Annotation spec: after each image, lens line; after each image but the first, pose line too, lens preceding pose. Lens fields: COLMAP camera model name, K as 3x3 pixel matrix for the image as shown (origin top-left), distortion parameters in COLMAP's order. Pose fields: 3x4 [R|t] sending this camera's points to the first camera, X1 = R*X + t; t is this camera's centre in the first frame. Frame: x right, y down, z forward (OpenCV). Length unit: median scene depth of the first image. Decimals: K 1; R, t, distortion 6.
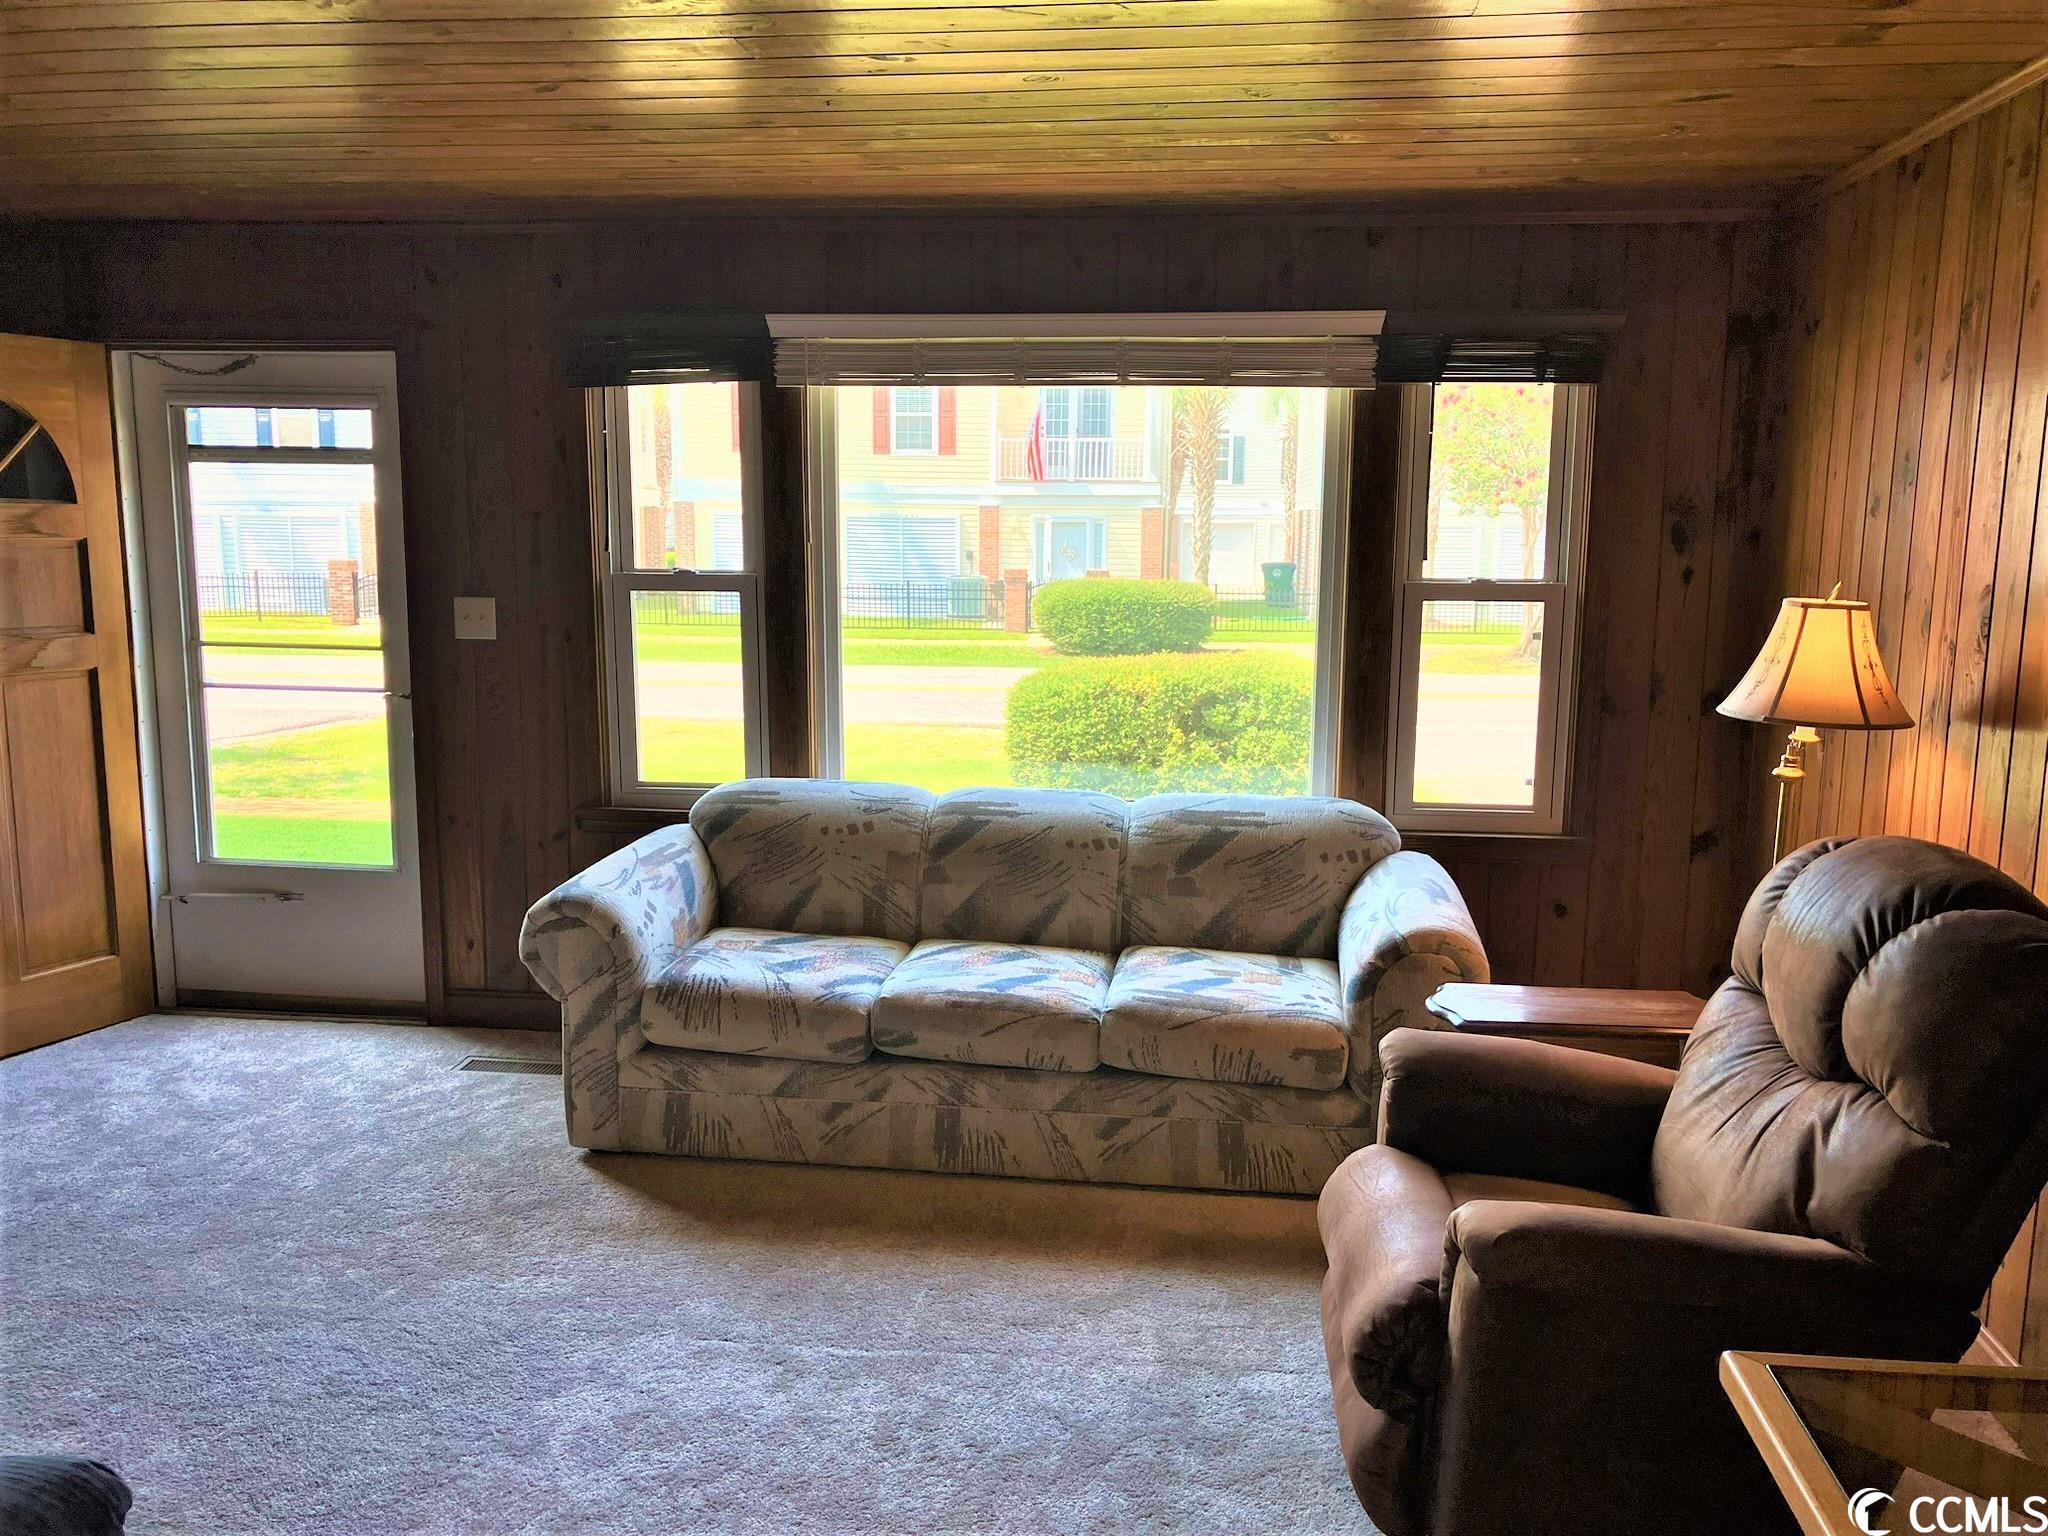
lens RADIAL K [[1683.5, 0, 1027.9], [0, 1683.5, 795.4], [0, 0, 1]] dist [0.049621, -0.061099]
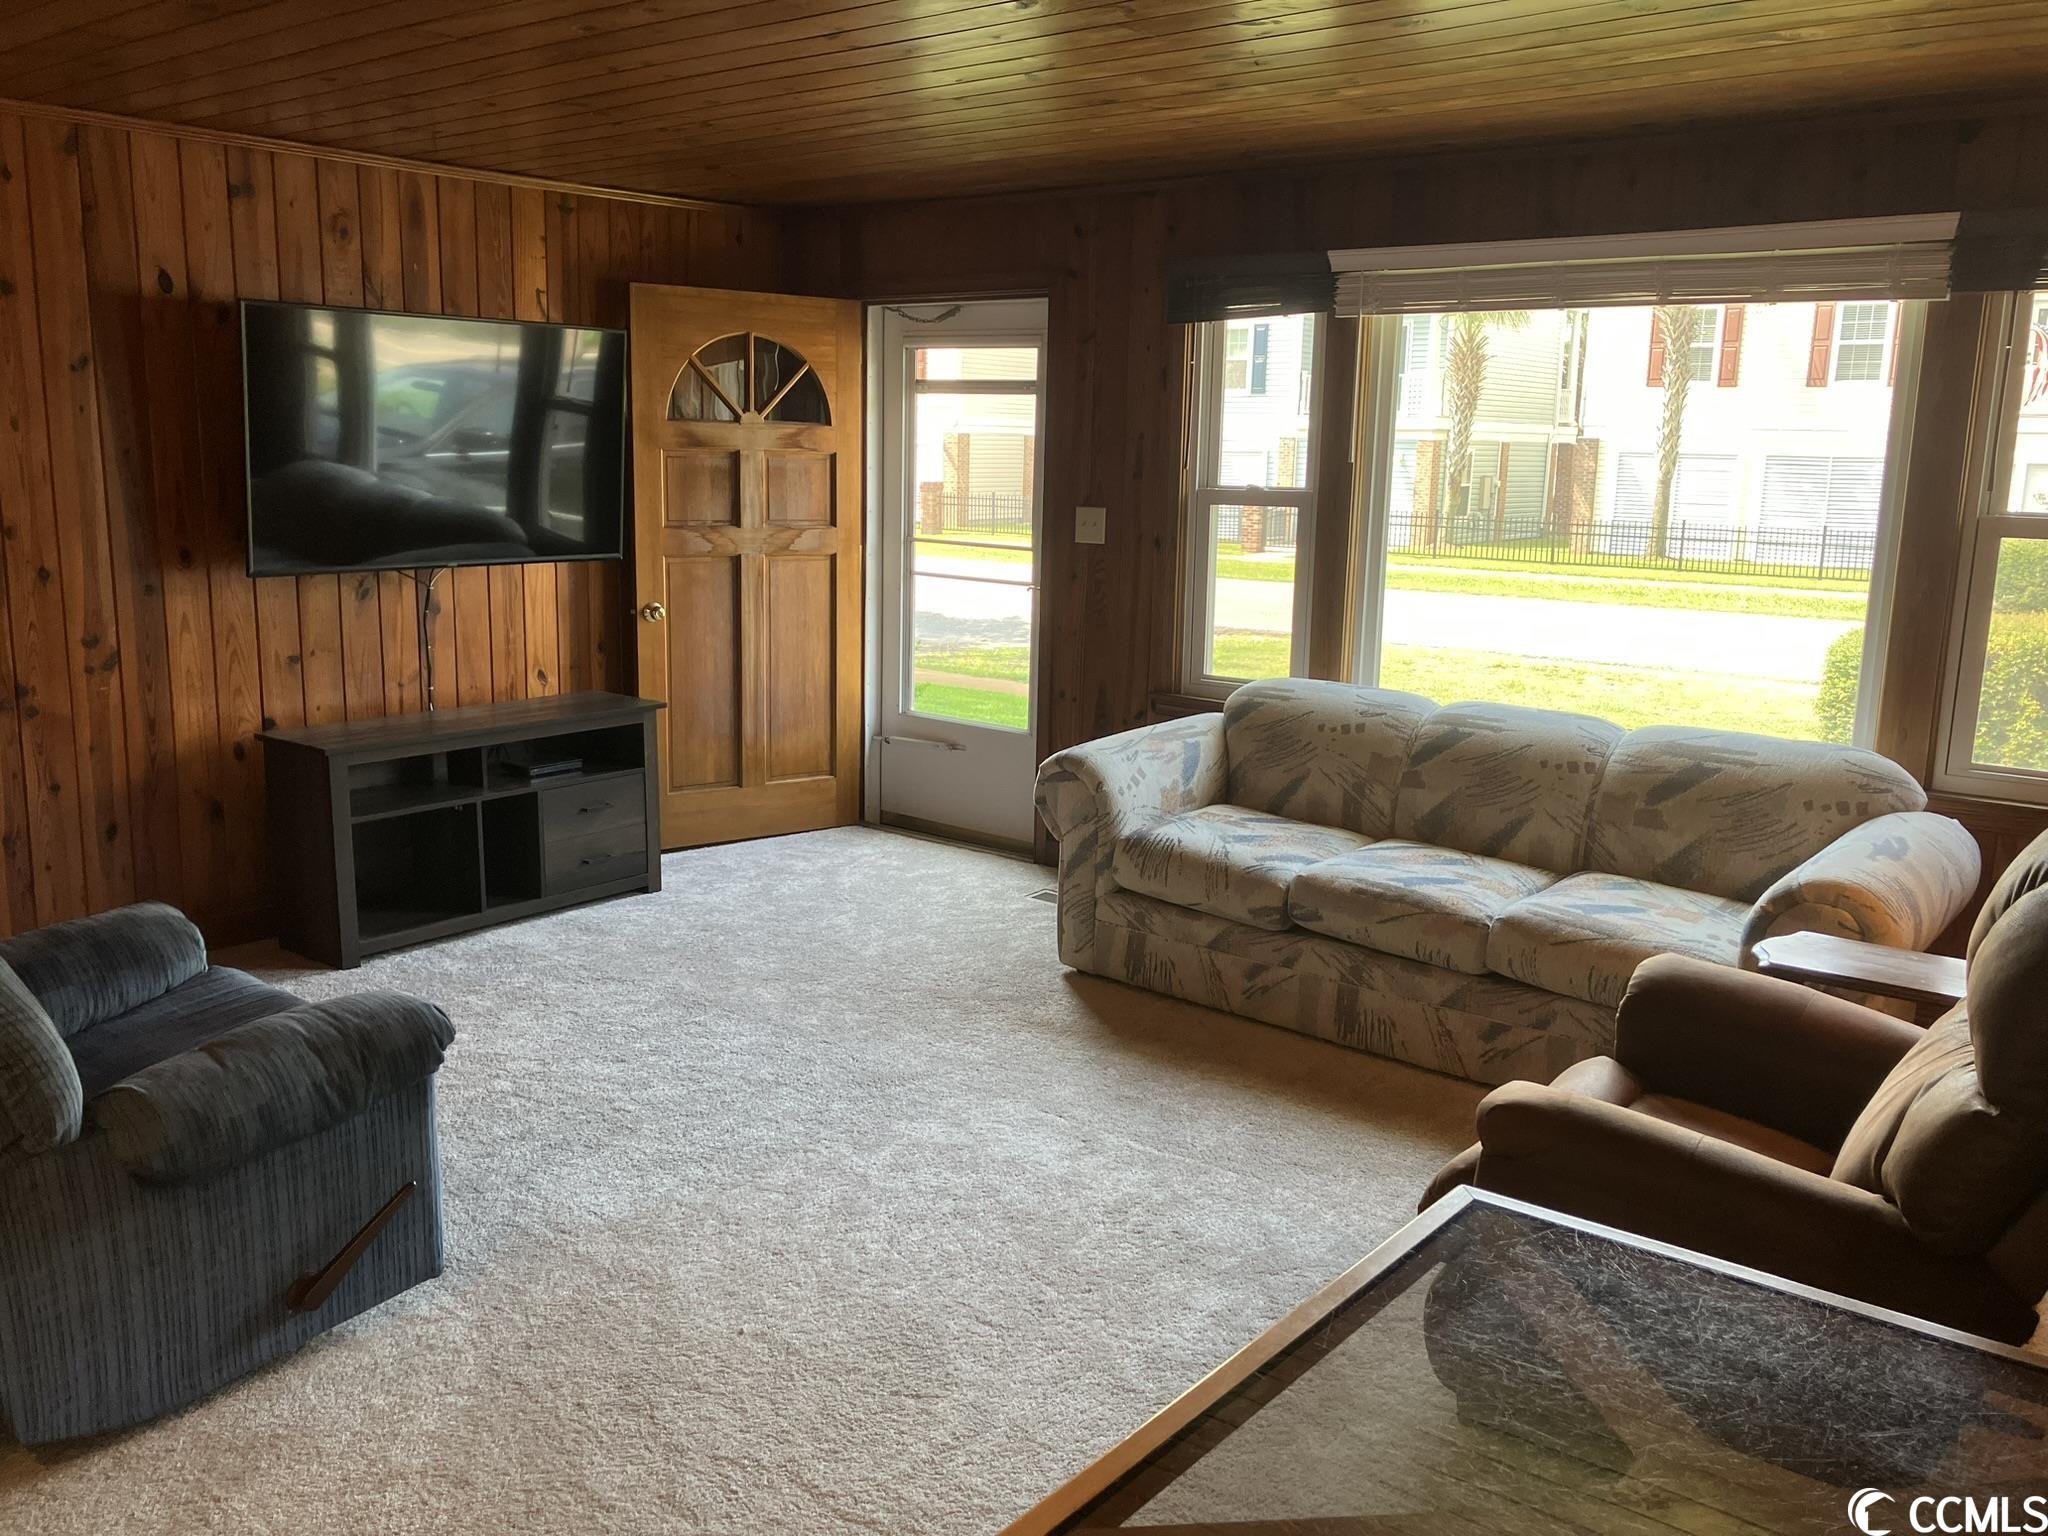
lens RADIAL K [[1683.5, 0, 1023.4], [0, 1683.5, 778.2], [0, 0, 1]] dist [0.049621, -0.061099]
pose [[0.848890, 0.112375, -0.516486, 0.286274], [-0.099501, 0.993643, 0.052654, 0.015293], [0.519120, 0.006694, 0.854675, -0.031173]]
